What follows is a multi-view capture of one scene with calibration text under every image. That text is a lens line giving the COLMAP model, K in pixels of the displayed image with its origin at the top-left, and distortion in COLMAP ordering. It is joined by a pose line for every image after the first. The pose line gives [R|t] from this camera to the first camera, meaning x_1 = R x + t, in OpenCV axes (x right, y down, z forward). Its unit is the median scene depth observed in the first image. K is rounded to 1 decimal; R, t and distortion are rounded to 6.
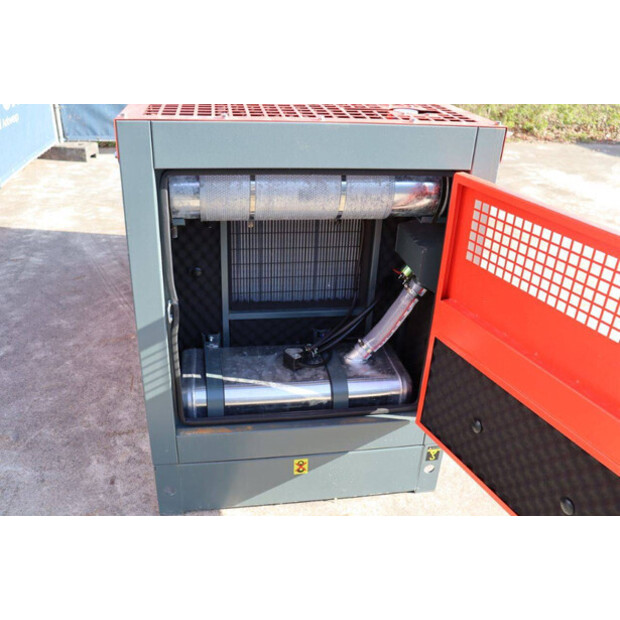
lens RADIAL K [[547.3, 0, 310.0], [0, 547.3, 310.0], [0, 0, 1]] dist [-0.069893, 0.011387]
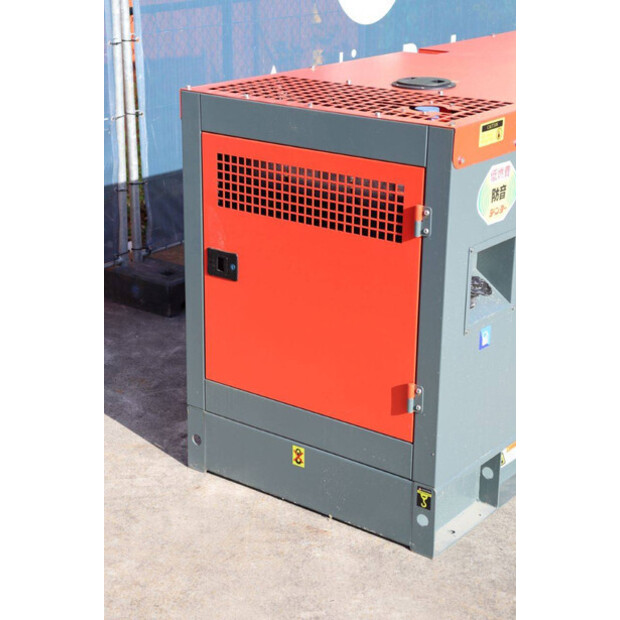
lens RADIAL K [[1168.1, 0, 330.2], [0, 1168.1, 307.8], [0, 0, 1]] dist [0.343452, -0.009493]
pose [[0.707431, 0.199016, -0.678184, 0.879318], [-0.322032, 0.944911, -0.058632, 0.092096], [0.629155, 0.259875, 0.732549, -0.350556]]
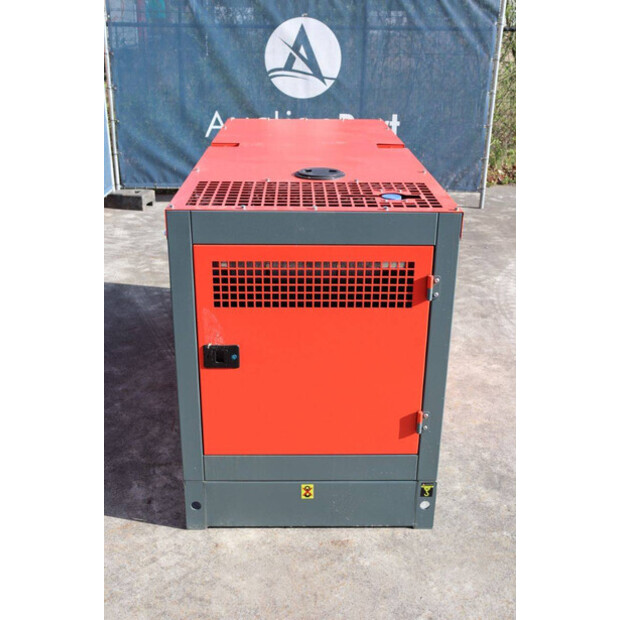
lens RADIAL K [[683.1, 0, 310.0], [0, 683.1, 310.0], [0, 0, 1]] dist [0.009783, 0.010299]
pose [[0.990046, 0.023596, -0.138752, 0.116718], [-0.038311, 0.993802, -0.104358, 0.034685], [0.135429, 0.108635, 0.984813, -0.307847]]
